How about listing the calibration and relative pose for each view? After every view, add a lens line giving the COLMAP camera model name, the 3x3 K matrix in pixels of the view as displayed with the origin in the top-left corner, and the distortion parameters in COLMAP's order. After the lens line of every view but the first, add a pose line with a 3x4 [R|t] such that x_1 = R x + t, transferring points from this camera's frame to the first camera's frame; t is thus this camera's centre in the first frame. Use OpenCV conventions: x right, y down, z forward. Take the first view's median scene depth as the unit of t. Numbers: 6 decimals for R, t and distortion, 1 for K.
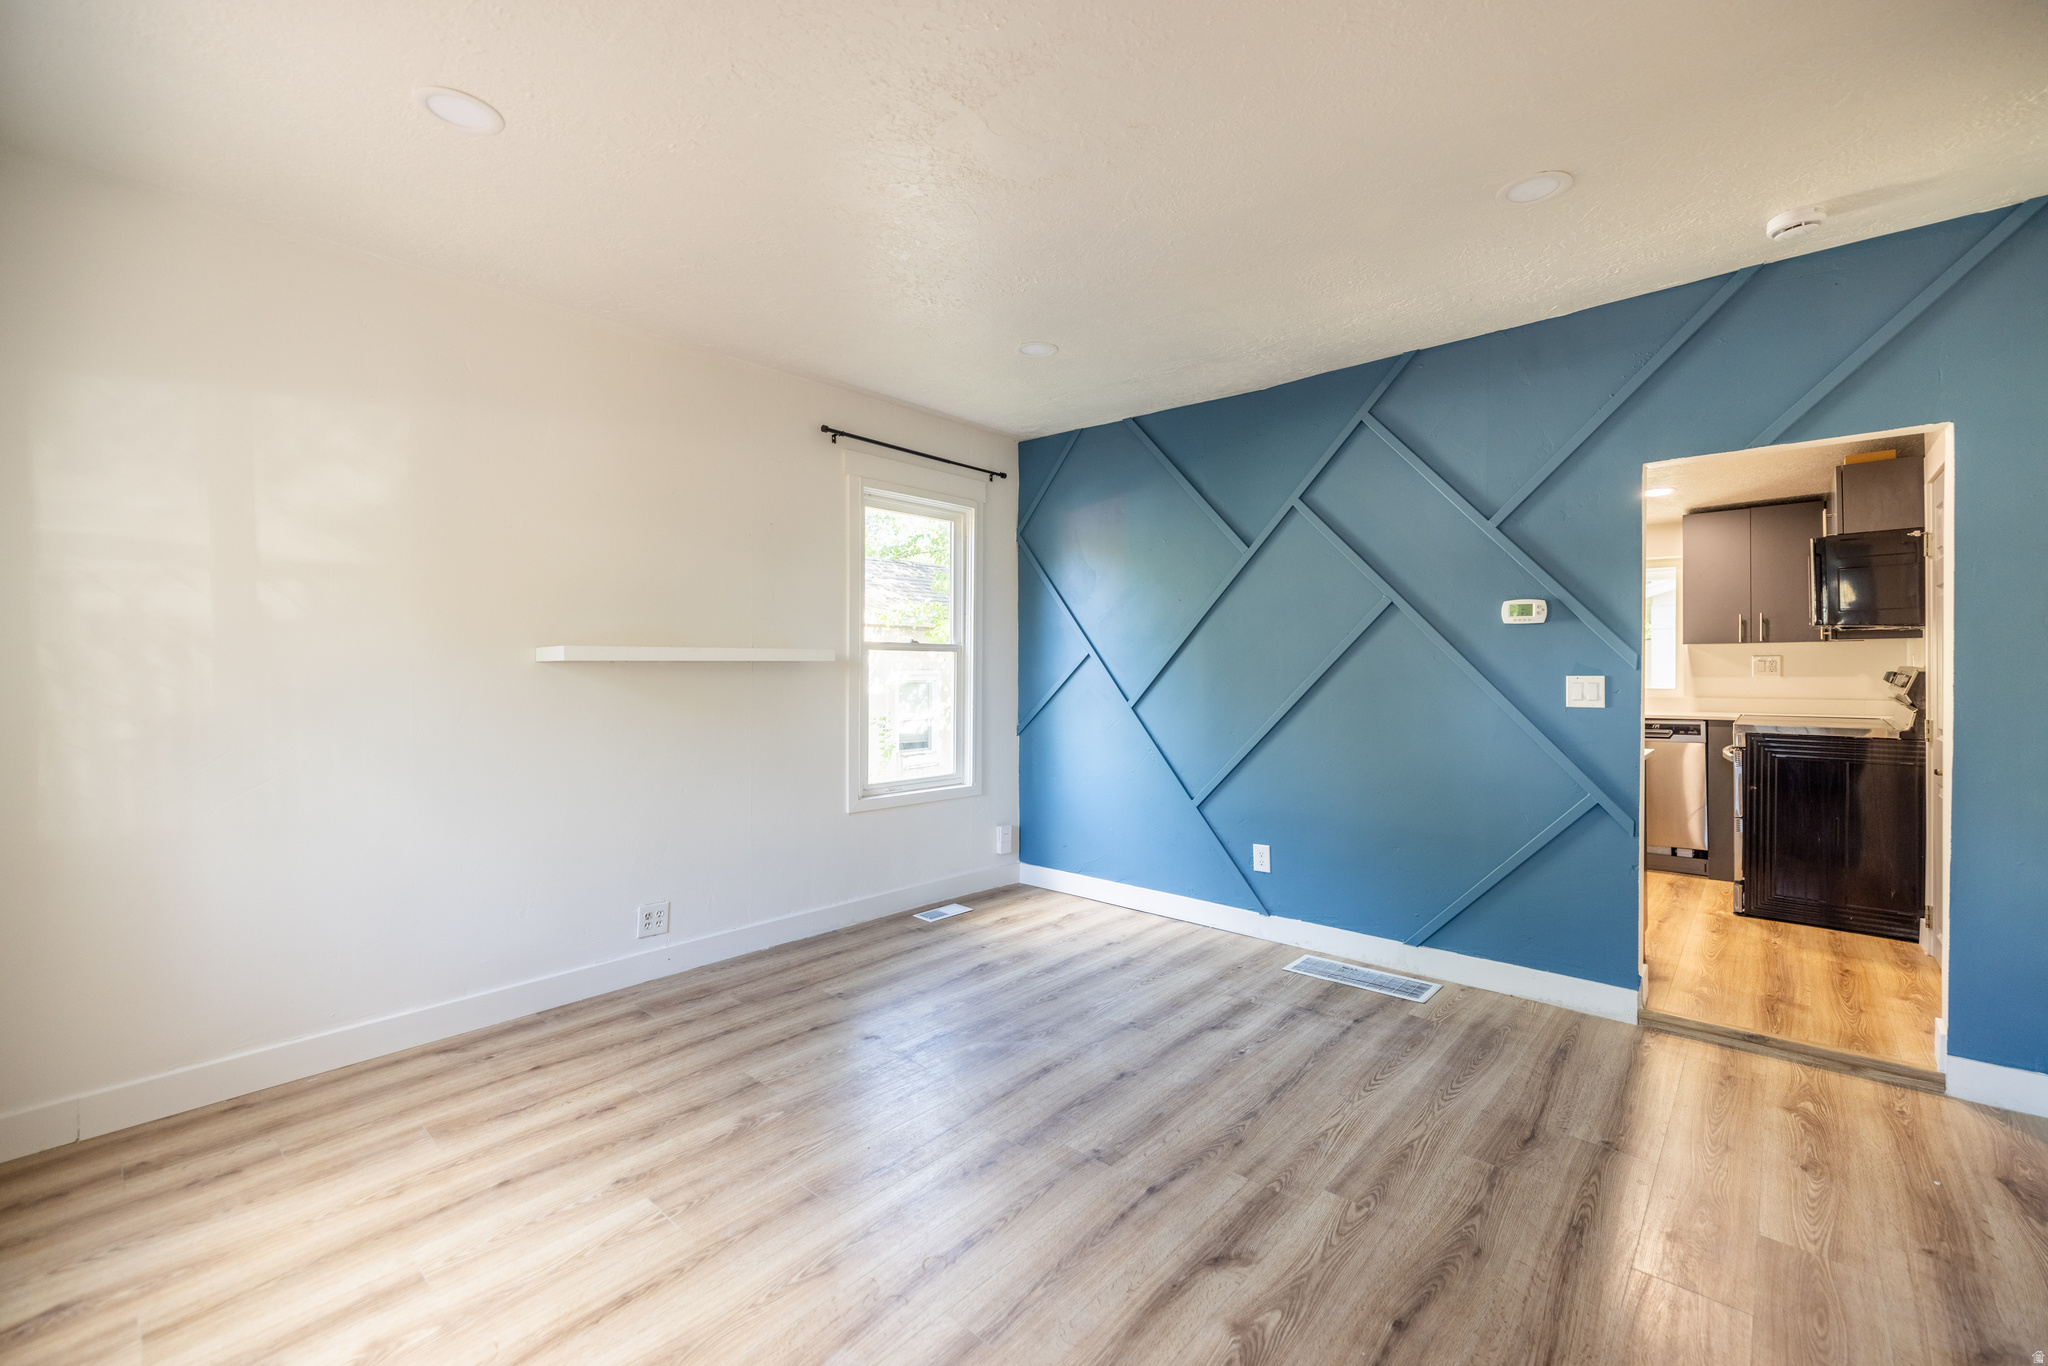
lens RADIAL K [[853.5, 0, 1018.4], [0, 853.5, 666.2], [0, 0, 1]] dist [-0.001068, 0.000353]
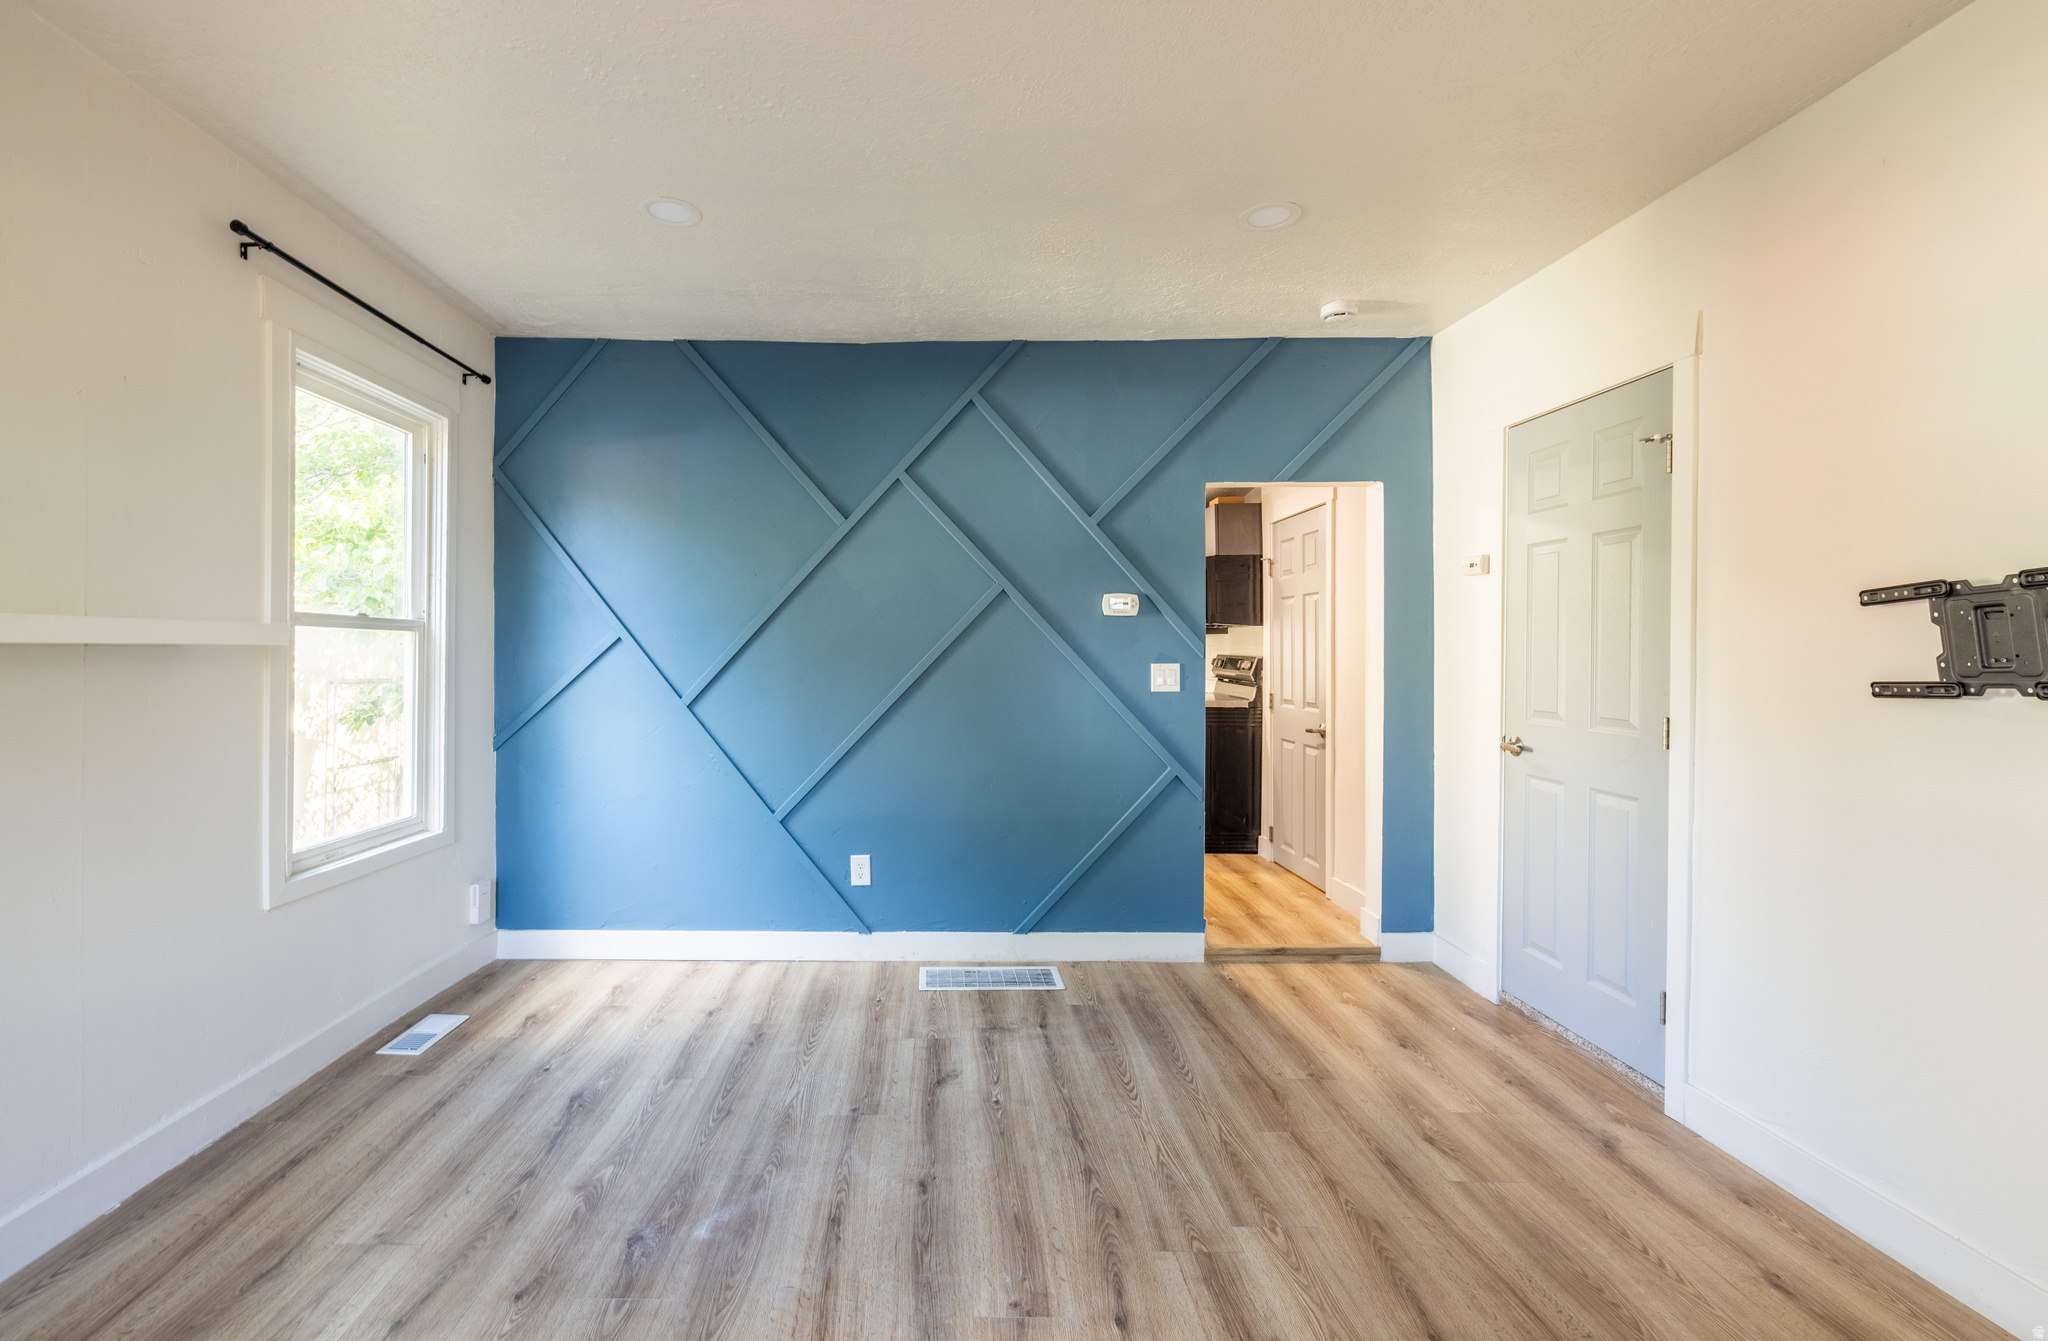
lens RADIAL K [[878.5, 0, 949.3], [0, 878.5, 652.4], [0, 0, 1]] dist [-0.000435, 0.000137]
pose [[0.742789, 0.001678, 0.669524, -0.288318], [-0.002655, 0.999996, 0.000439, -0.002908], [-0.669521, -0.002104, 0.742790, 0.287444]]
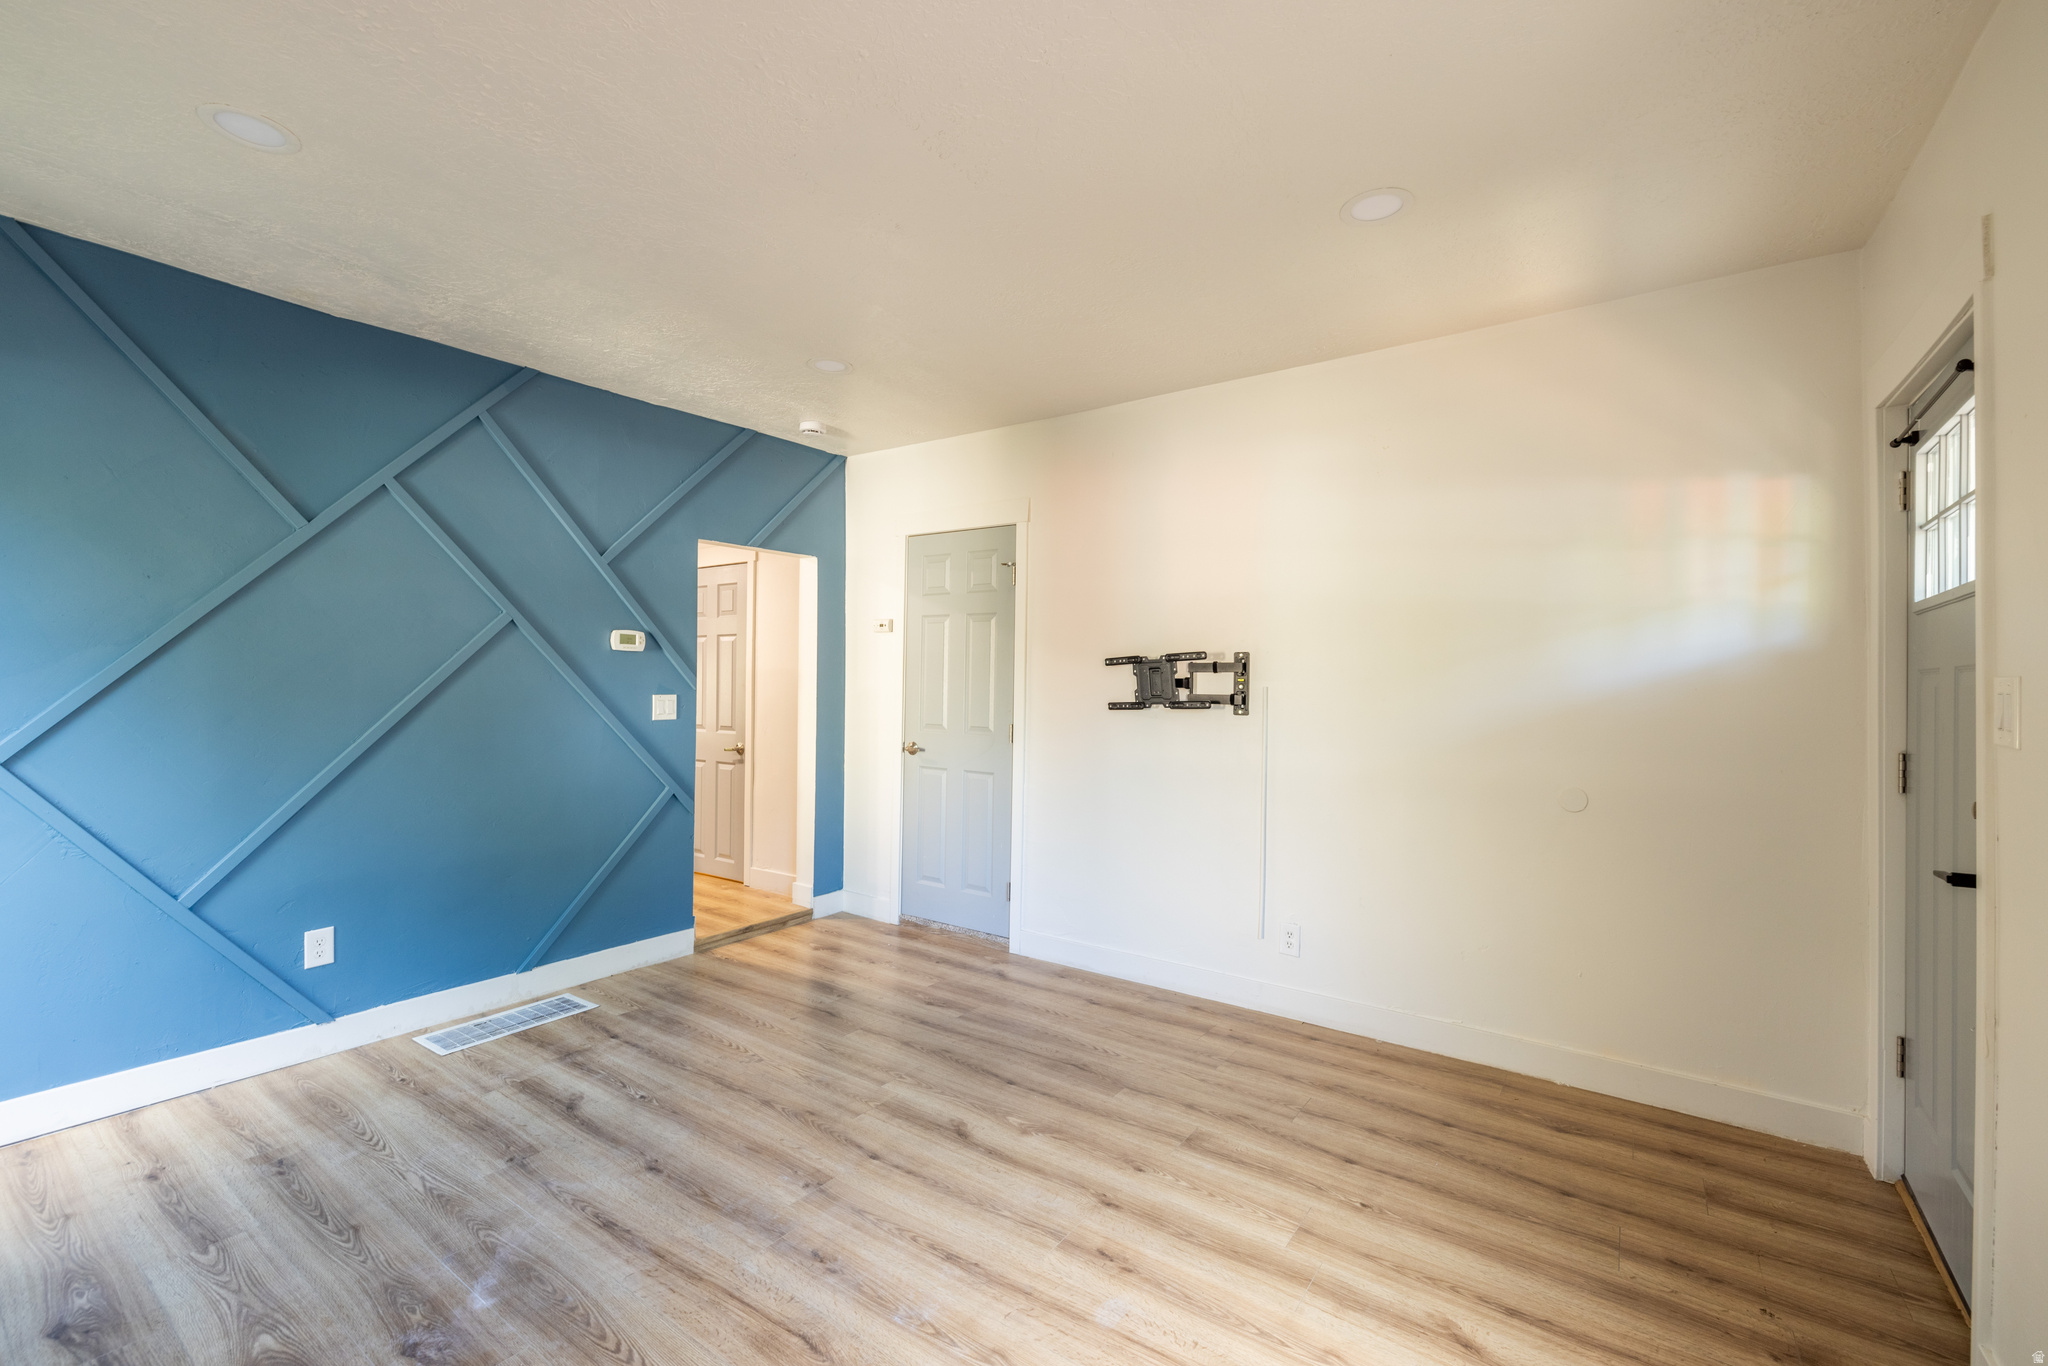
lens RADIAL K [[844.1, 0, 1025.3], [0, 844.1, 668.9], [0, 0, 1]] dist [0.000172, 0.000094]
pose [[-0.106490, 0.017279, 0.994164, -0.563192], [-0.009155, 0.999790, -0.018358, -0.008033], [-0.994272, -0.011056, -0.106310, 0.528206]]
